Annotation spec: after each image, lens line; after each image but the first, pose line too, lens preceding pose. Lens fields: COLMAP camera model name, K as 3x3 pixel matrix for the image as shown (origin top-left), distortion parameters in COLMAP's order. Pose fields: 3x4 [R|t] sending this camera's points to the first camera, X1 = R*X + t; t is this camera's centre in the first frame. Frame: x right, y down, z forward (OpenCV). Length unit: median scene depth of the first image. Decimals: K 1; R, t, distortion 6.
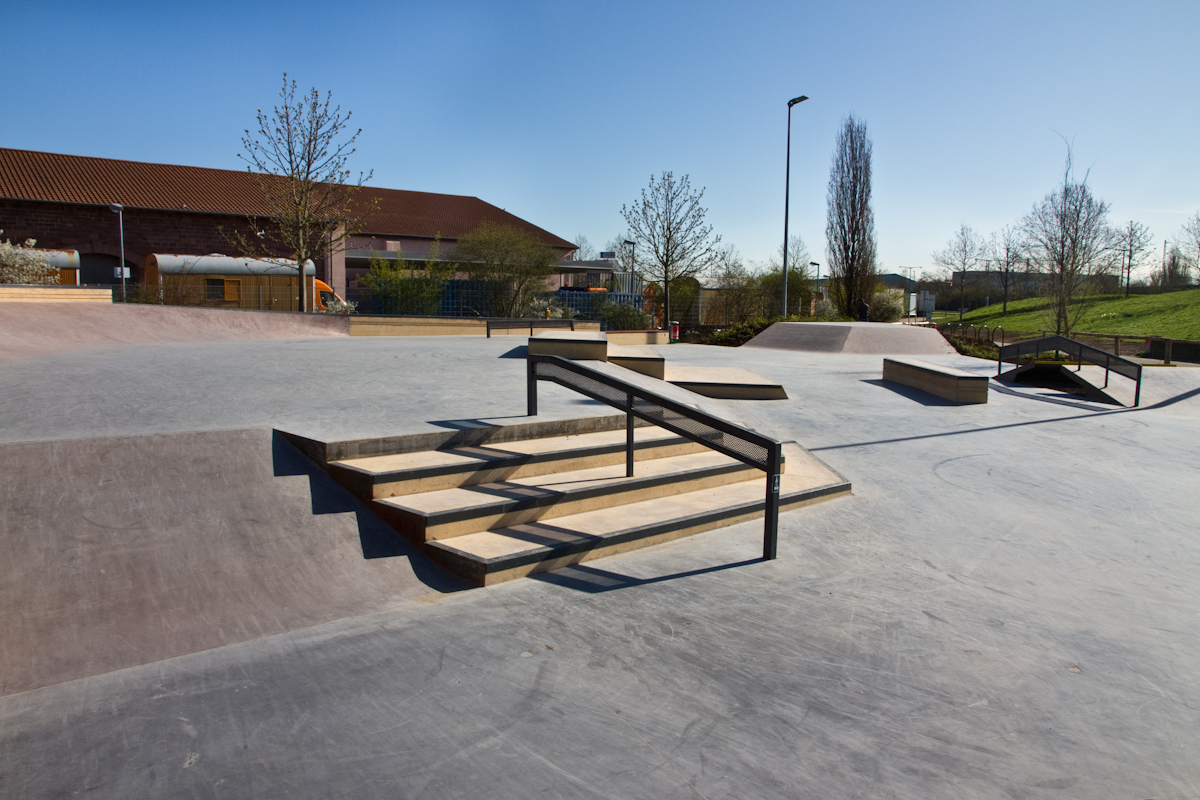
lens RADIAL K [[888.2, 0, 600.0], [0, 888.2, 400.0], [0, 0, 1]] dist [-0.010318, 0.000061]
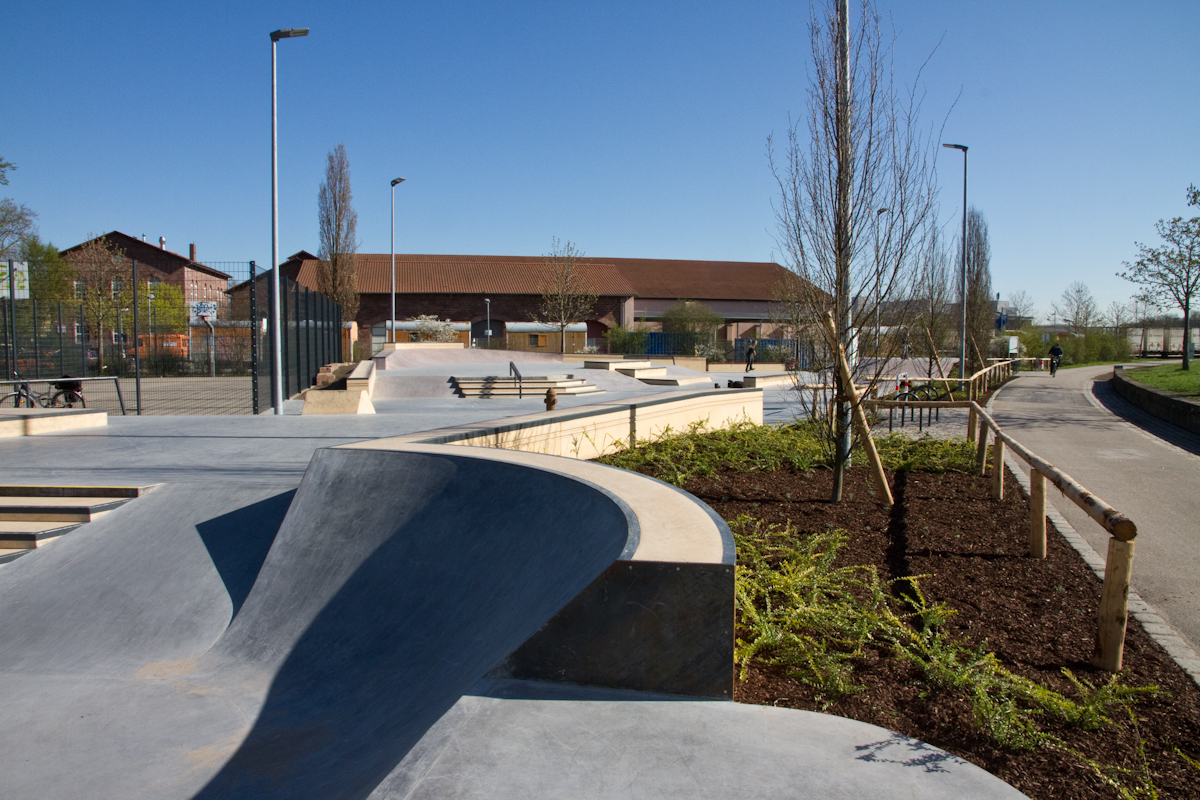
lens RADIAL K [[889.5, 0, 600.0], [0, 889.5, 400.0], [0, 0, 1]] dist [0.002955, 0.004406]
pose [[0.896647, 0.019786, -0.442304, 0.563024], [-0.039259, 0.998619, -0.034915, 0.067823], [0.441003, 0.048671, 0.896185, -0.670315]]
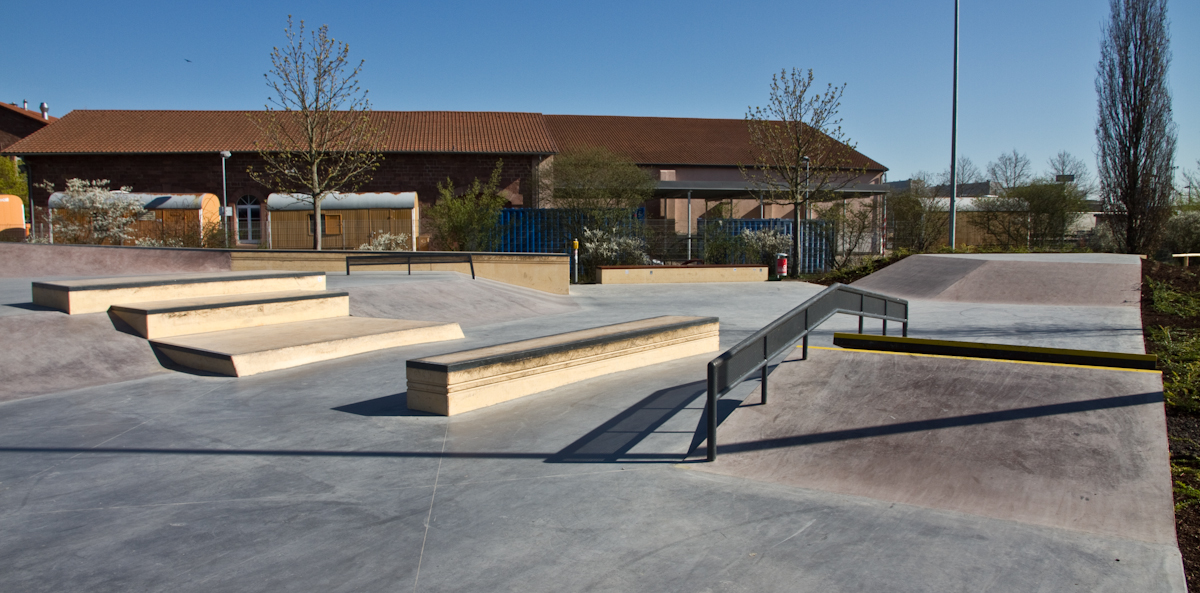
lens RADIAL K [[870.7, 0, 600.0], [0, 870.7, 296.5], [0, 0, 1]] dist [-0.003995, -0.000096]
pose [[0.864741, 0.025010, -0.501595, 0.400805], [-0.041241, 0.998922, -0.021291, -0.030074], [0.500522, 0.039097, 0.864840, 0.273966]]
